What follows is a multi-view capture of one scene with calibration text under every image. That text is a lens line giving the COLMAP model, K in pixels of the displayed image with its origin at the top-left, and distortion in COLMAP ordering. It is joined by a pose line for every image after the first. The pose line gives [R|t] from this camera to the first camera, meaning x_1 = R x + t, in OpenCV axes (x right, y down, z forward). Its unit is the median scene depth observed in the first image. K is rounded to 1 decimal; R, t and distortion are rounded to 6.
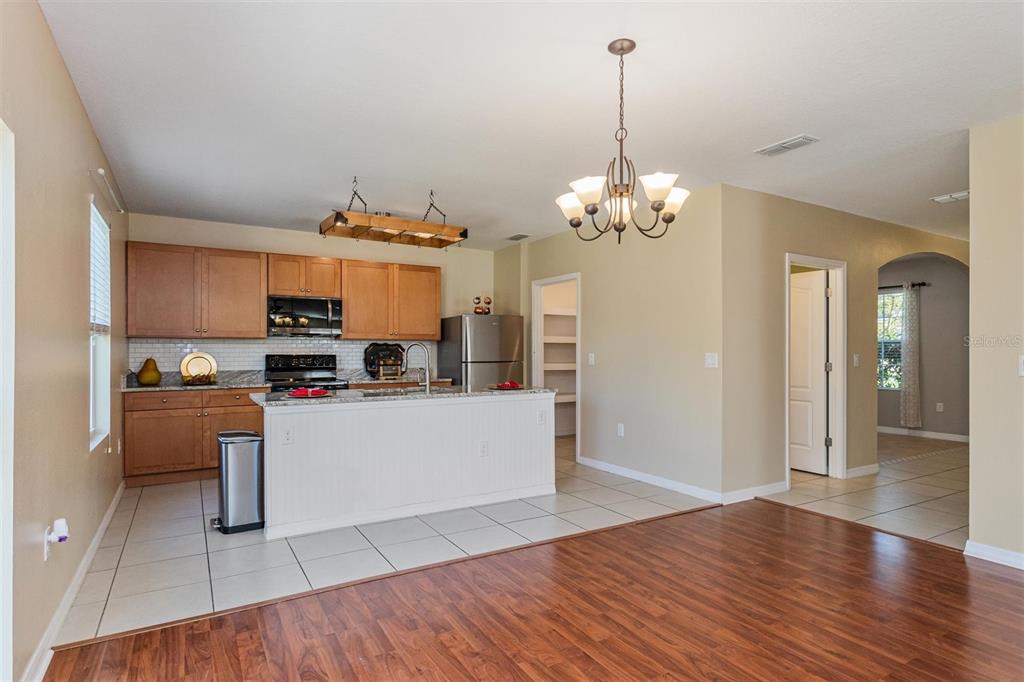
lens RADIAL K [[546.3, 0, 514.1], [0, 546.3, 346.9], [0, 0, 1]] dist [-0.004005, -0.000994]
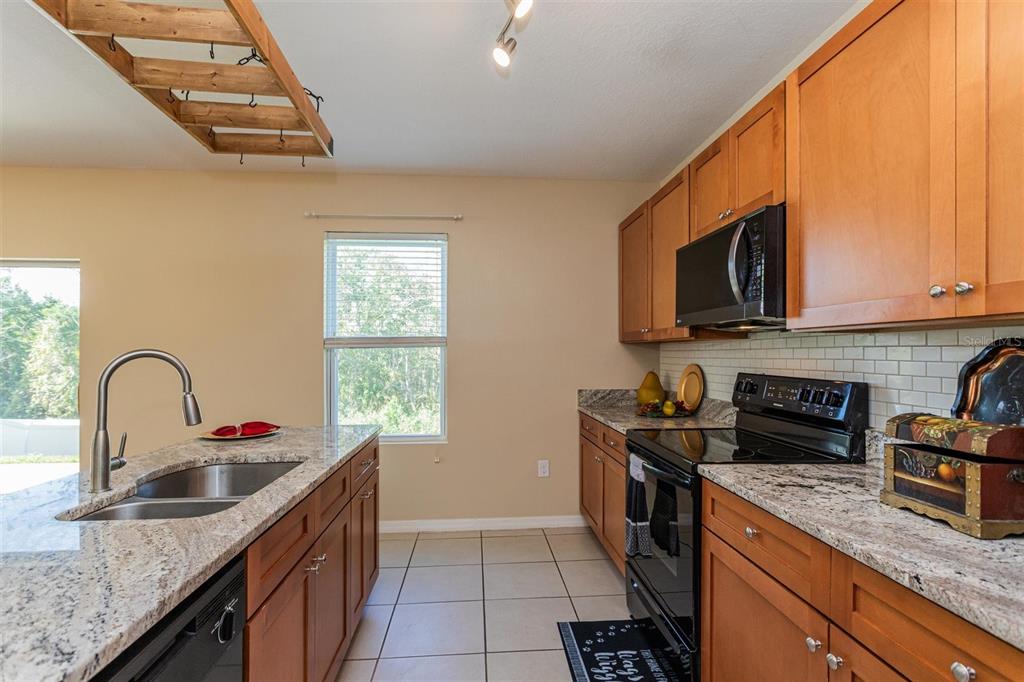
lens RADIAL K [[491.7, 0, 509.3], [0, 491.7, 347.0], [0, 0, 1]] dist [0.004623, 0.000387]
pose [[-0.438193, -0.011427, -0.898808, 0.003713], [0.002025, 0.999904, -0.013700, -0.001645], [0.898879, -0.007823, -0.438128, 1.051469]]
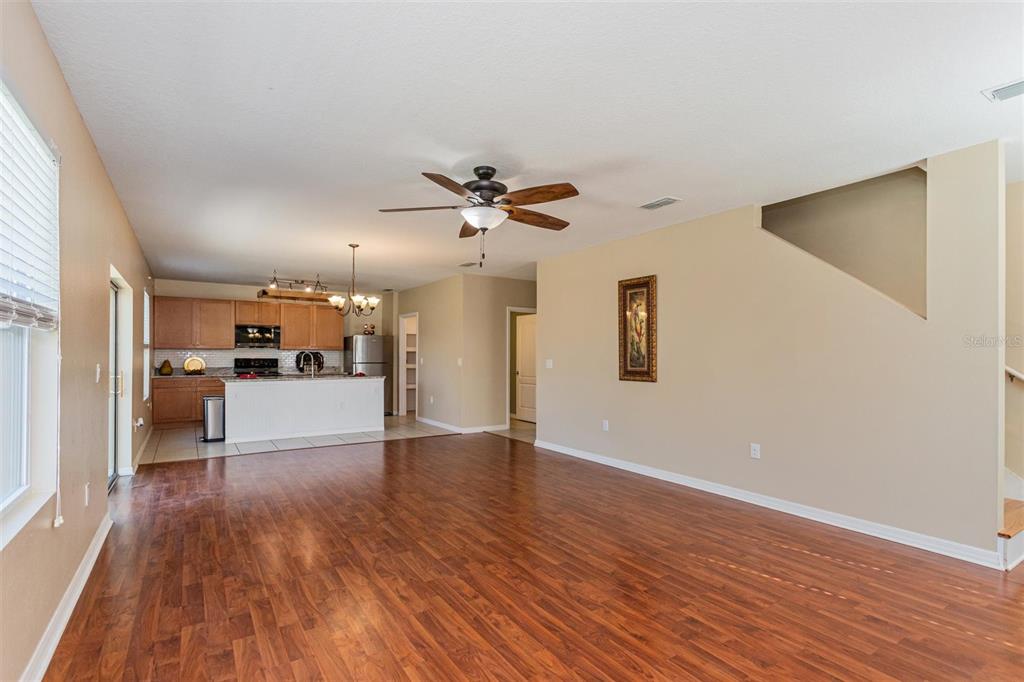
lens RADIAL K [[491.7, 0, 509.3], [0, 491.7, 347.0], [0, 0, 1]] dist [0.004623, 0.000387]
pose [[0.999120, 0.004190, 0.041740, 0.366419], [-0.003793, 0.999947, -0.009602, -0.009444], [-0.041778, 0.009436, 0.999082, -0.624666]]
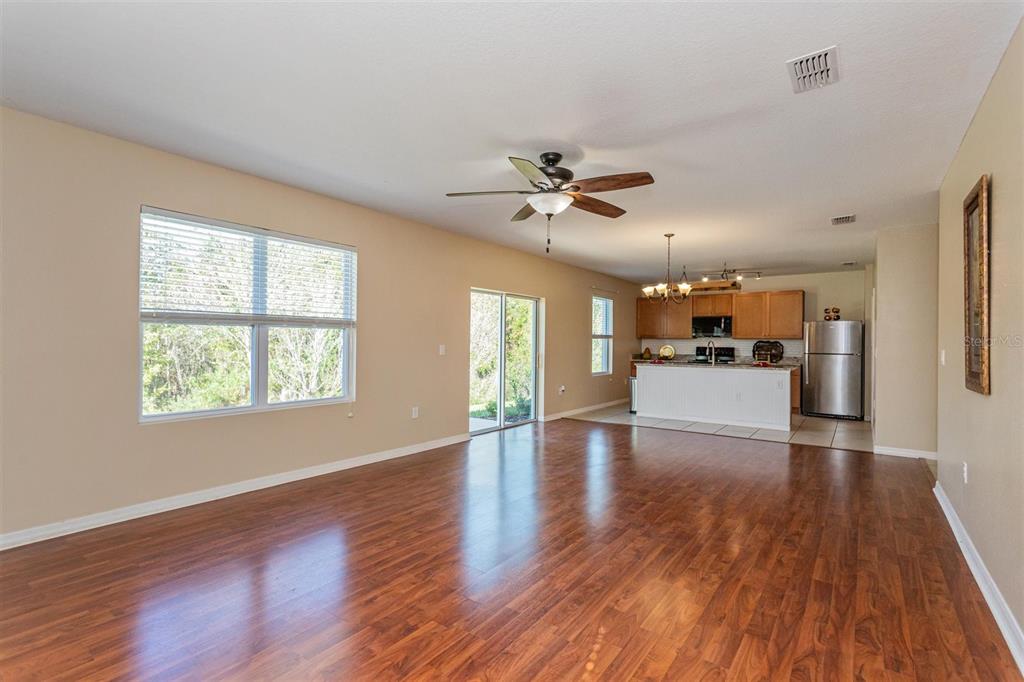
lens RADIAL K [[480.3, 0, 512.0], [0, 480.3, 341.0], [0, 0, 1]] dist [0.004078, 0.000372]
pose [[0.393590, 0.000721, -0.919286, 0.899479], [-0.003810, 0.999992, -0.000848, -0.002261], [0.919278, 0.003837, 0.393590, -0.291411]]
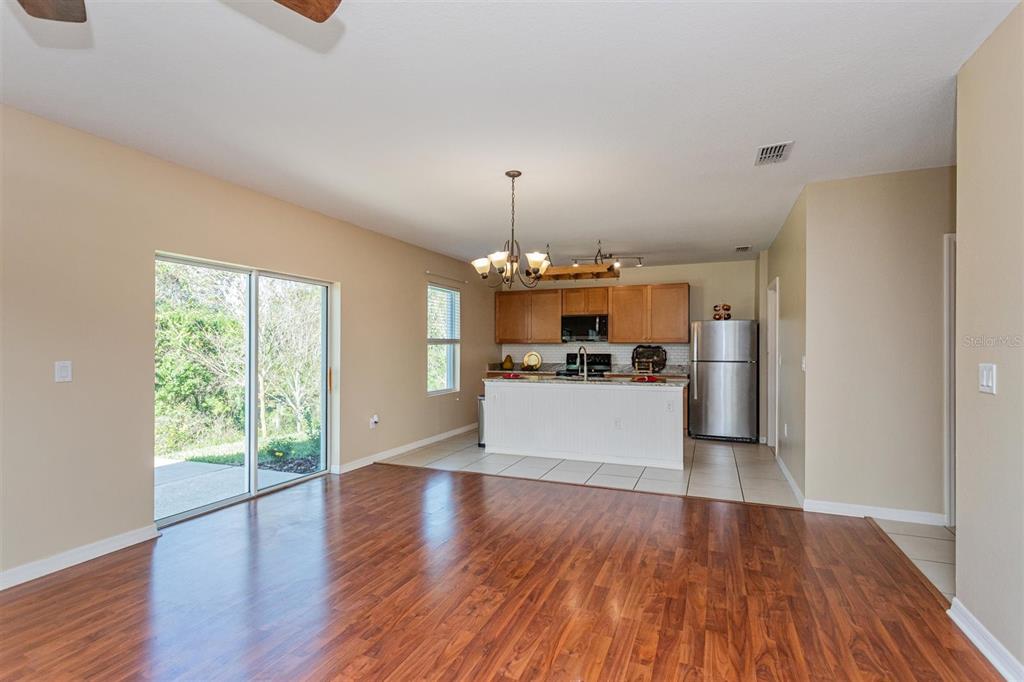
lens RADIAL K [[491.7, 0, 509.3], [0, 491.7, 347.0], [0, 0, 1]] dist [0.004623, 0.000387]
pose [[0.596069, -0.000702, -0.802933, 0.596520], [0.003636, 0.999992, 0.001825, -0.007100], [0.802925, -0.004007, 0.596067, 0.035882]]
